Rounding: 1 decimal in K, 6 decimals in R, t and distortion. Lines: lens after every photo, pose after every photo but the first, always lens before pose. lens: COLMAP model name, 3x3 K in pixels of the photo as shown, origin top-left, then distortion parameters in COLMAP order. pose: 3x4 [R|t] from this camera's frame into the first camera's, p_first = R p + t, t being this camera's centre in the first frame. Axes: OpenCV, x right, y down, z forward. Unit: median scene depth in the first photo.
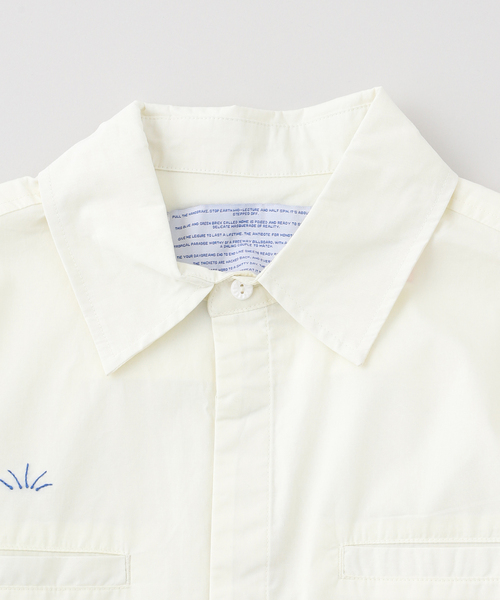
lens RADIAL K [[1442.2, 0, 249.3], [0, 1442.2, 300.5], [0, 0, 1]] dist [-0.060305, 0.000000]
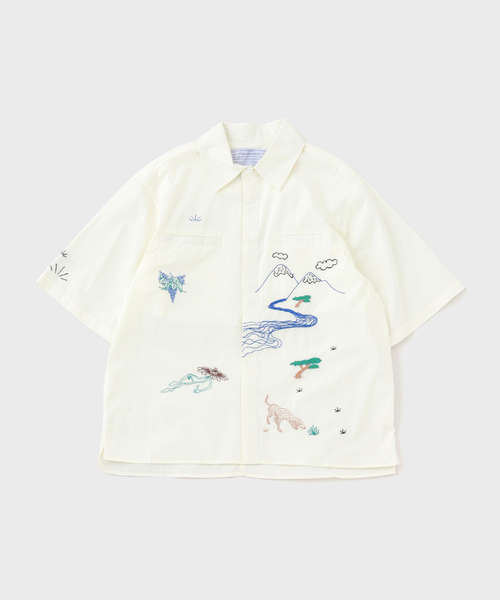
lens RADIAL K [[977.2, 0, 253.0], [0, 977.2, 300.3], [0, 0, 1]] dist [0.198464, 0.000000]
pose [[0.997787, -0.001497, 0.066475, -0.173031], [-0.001148, 0.999210, 0.039729, 0.236492], [-0.066482, -0.039717, 0.996997, -1.651966]]
